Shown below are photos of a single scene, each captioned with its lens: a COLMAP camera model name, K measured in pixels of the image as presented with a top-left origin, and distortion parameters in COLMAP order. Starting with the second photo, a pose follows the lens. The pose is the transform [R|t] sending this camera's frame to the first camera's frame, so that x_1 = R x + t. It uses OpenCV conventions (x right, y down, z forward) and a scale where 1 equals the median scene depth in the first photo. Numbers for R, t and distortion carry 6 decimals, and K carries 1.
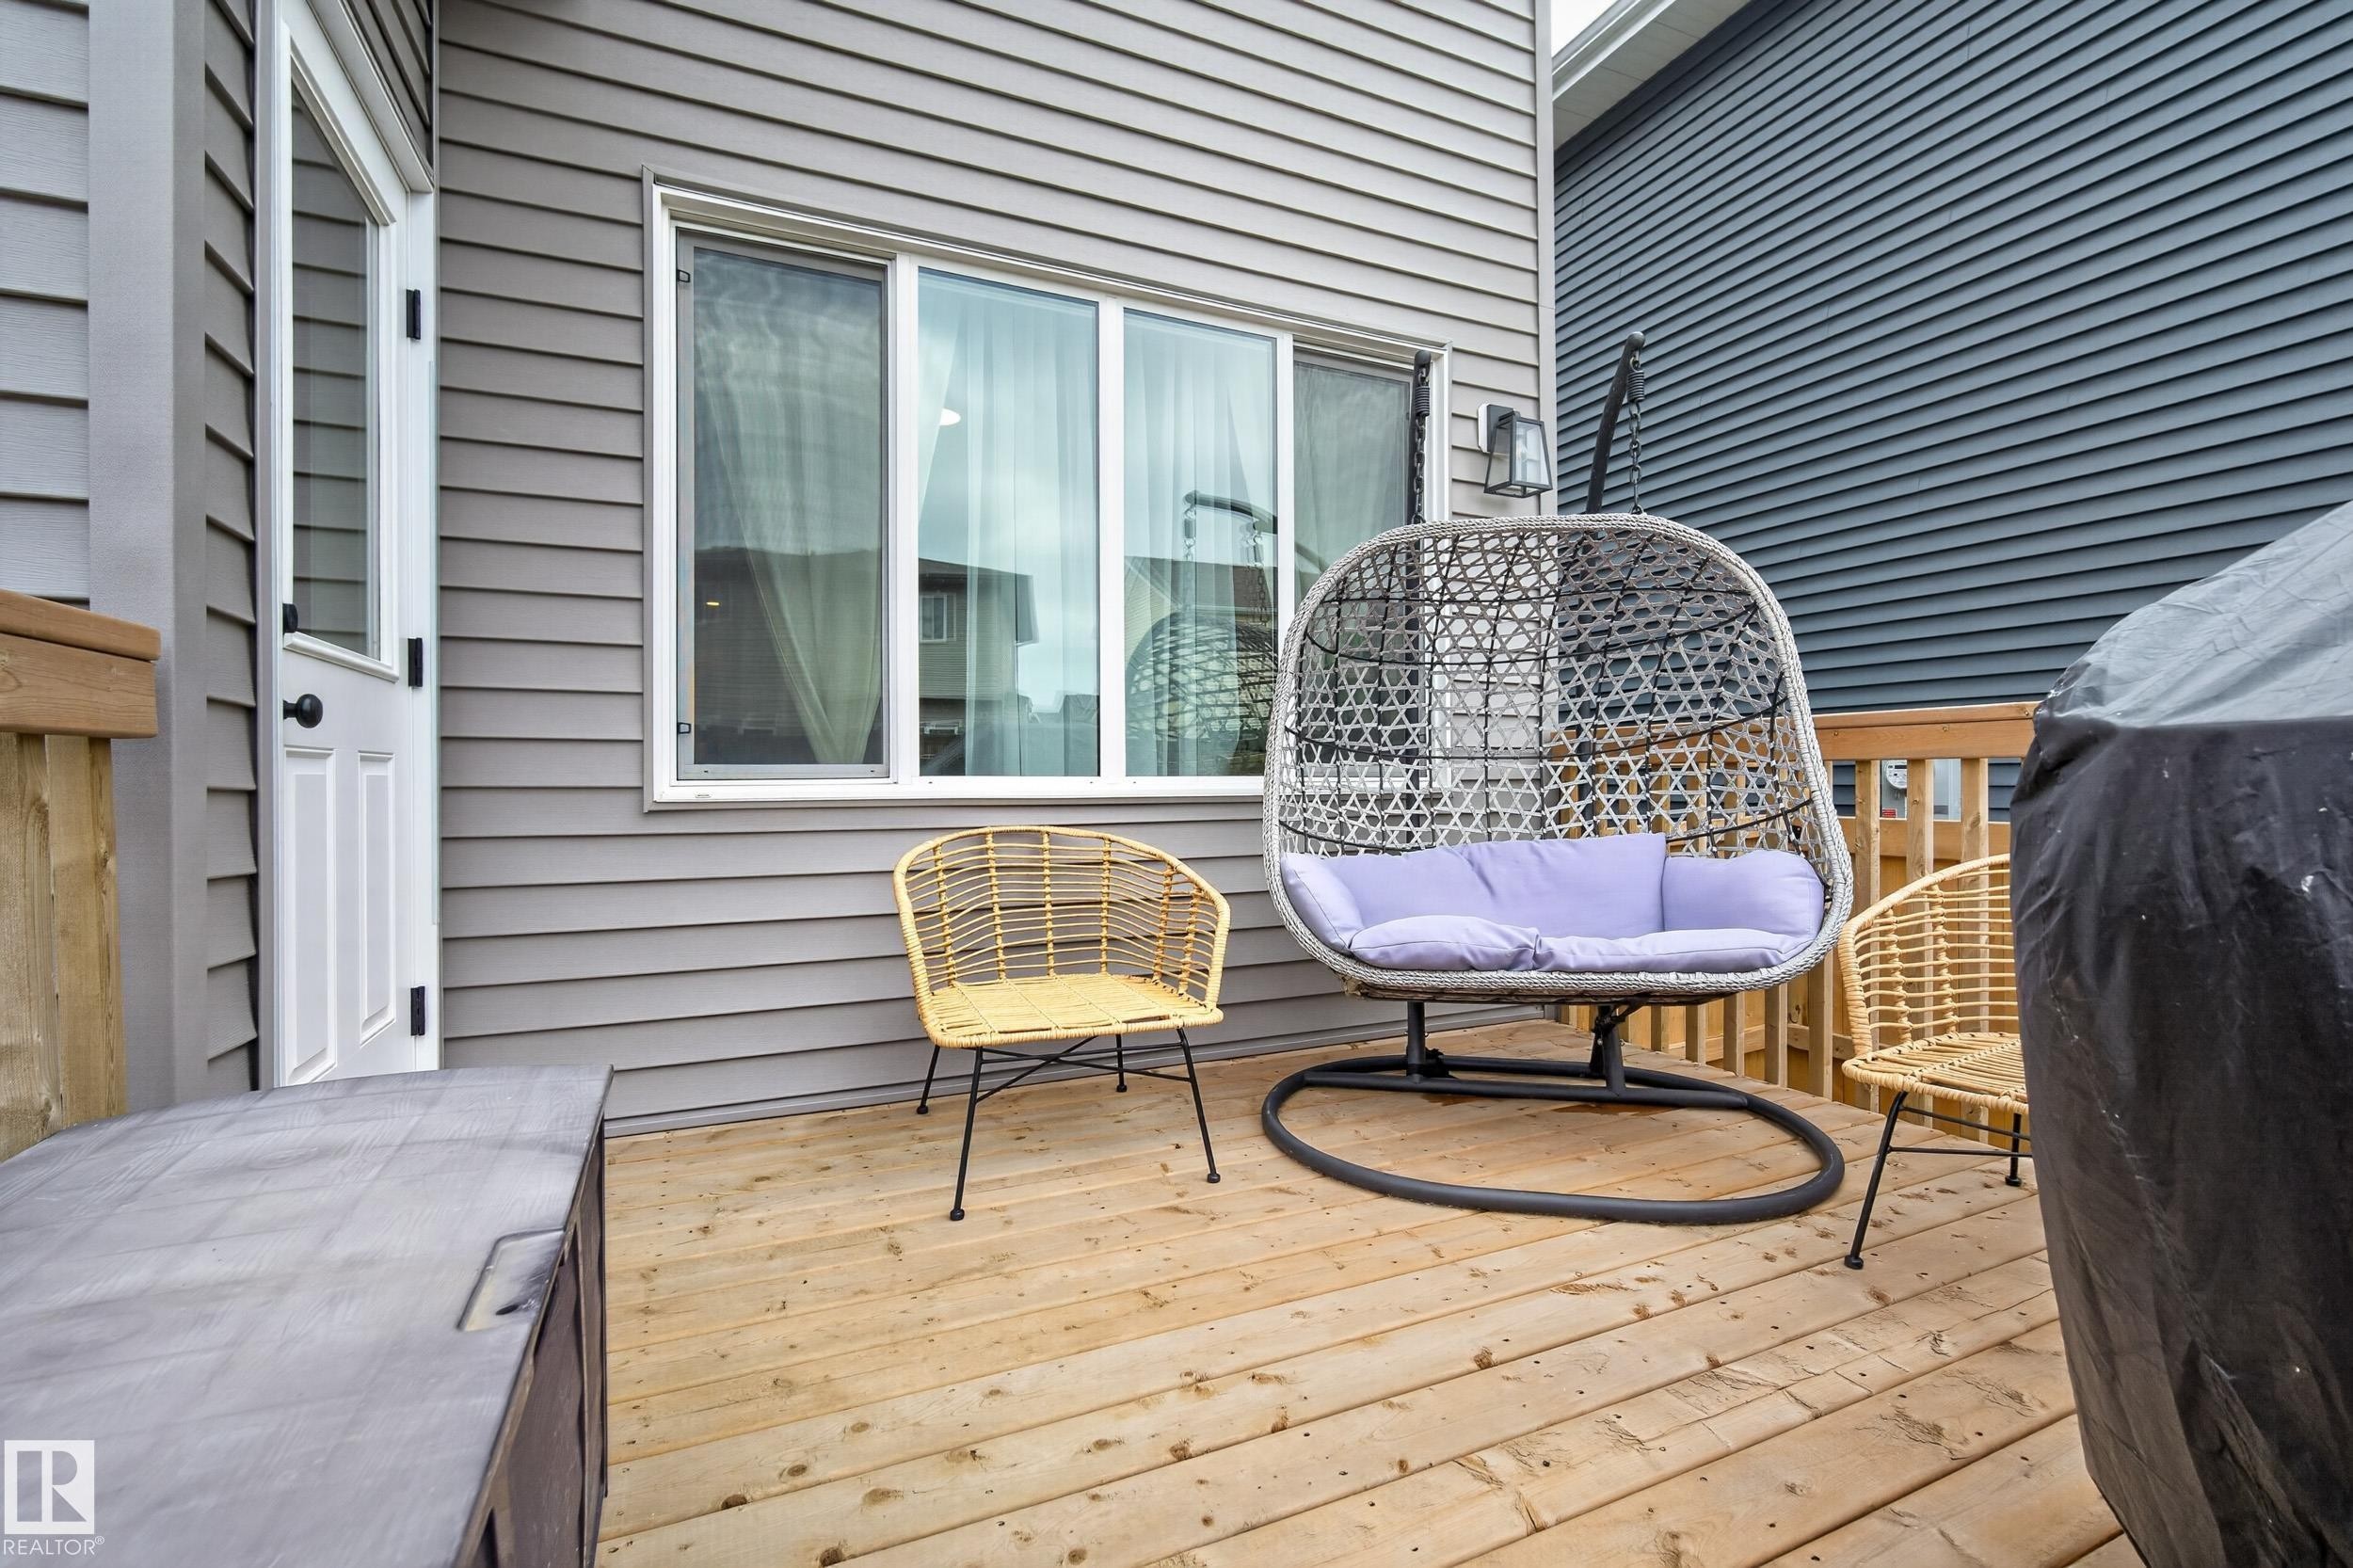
lens RADIAL K [[1022.1, 0, 1175.3], [0, 1022.1, 792.4], [0, 0, 1]] dist [-0.017354, 0.004103]
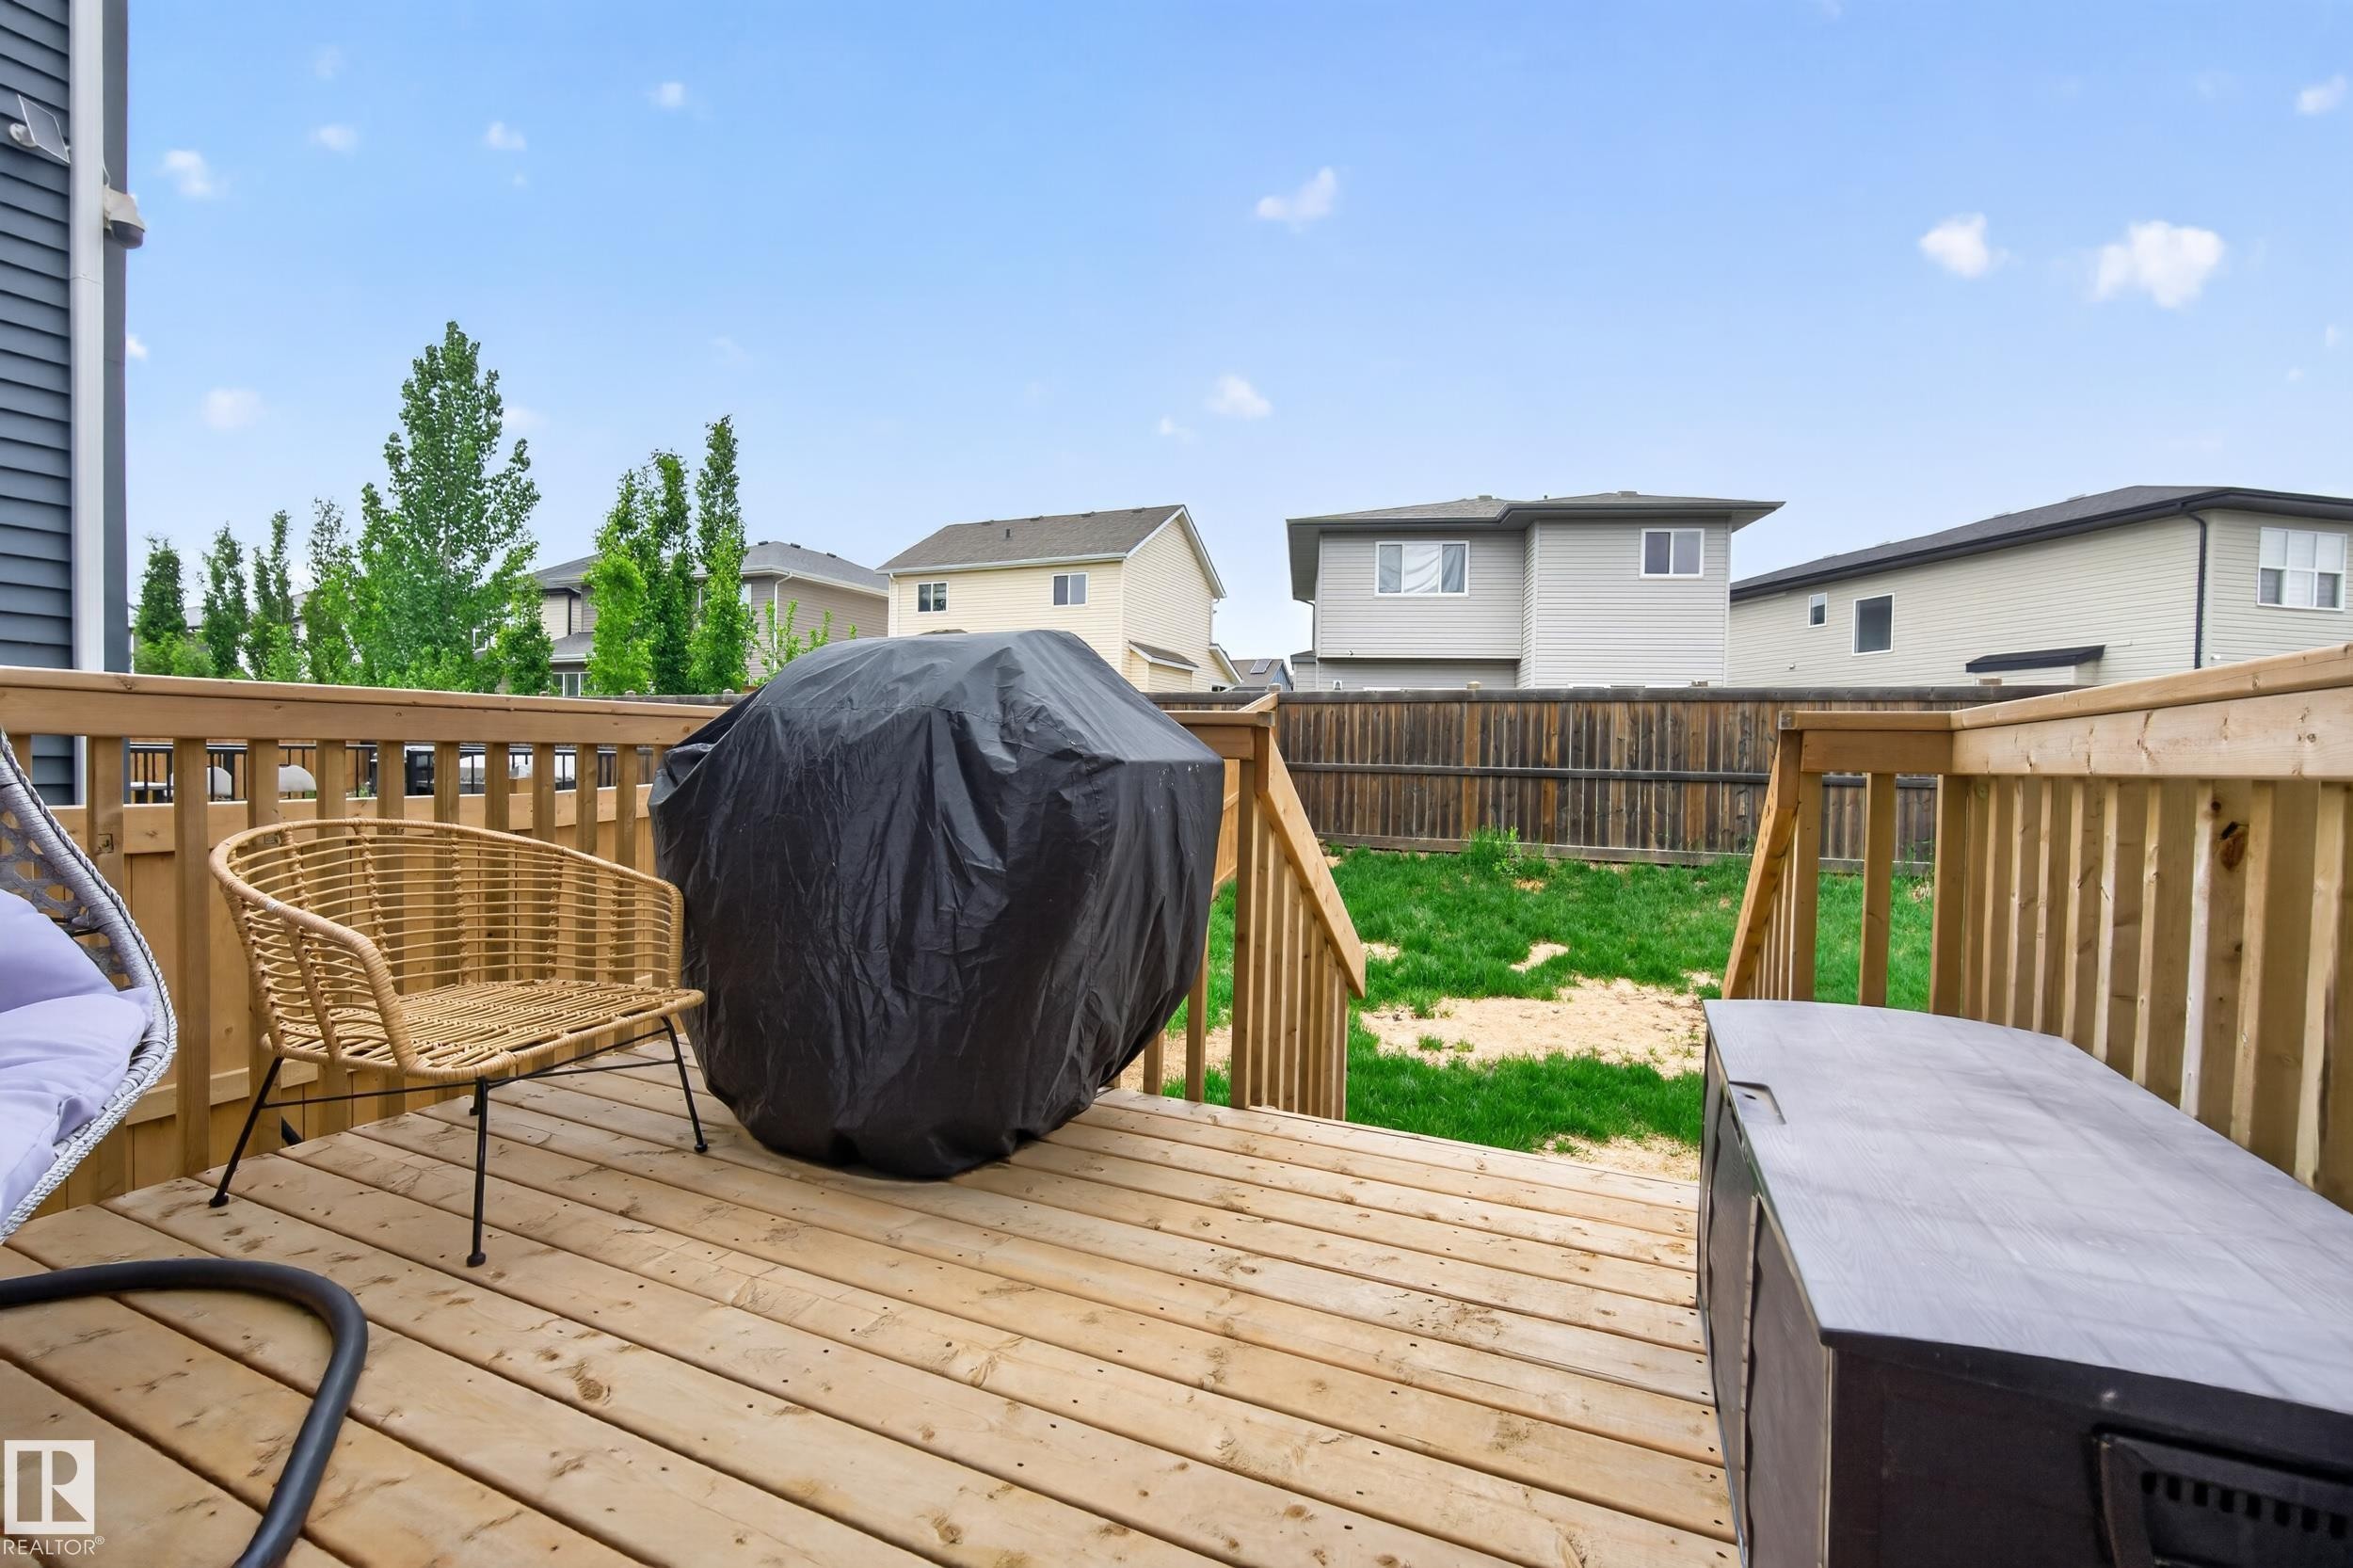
lens RADIAL K [[1022.1, 0, 1180.6], [0, 1022.1, 775.5], [0, 0, 1]] dist [-0.017354, 0.004103]
pose [[-0.664739, -0.023180, 0.746716, -0.755288], [-0.011989, 0.999721, 0.020361, -0.051870], [-0.746979, 0.004583, -0.664832, 1.691121]]
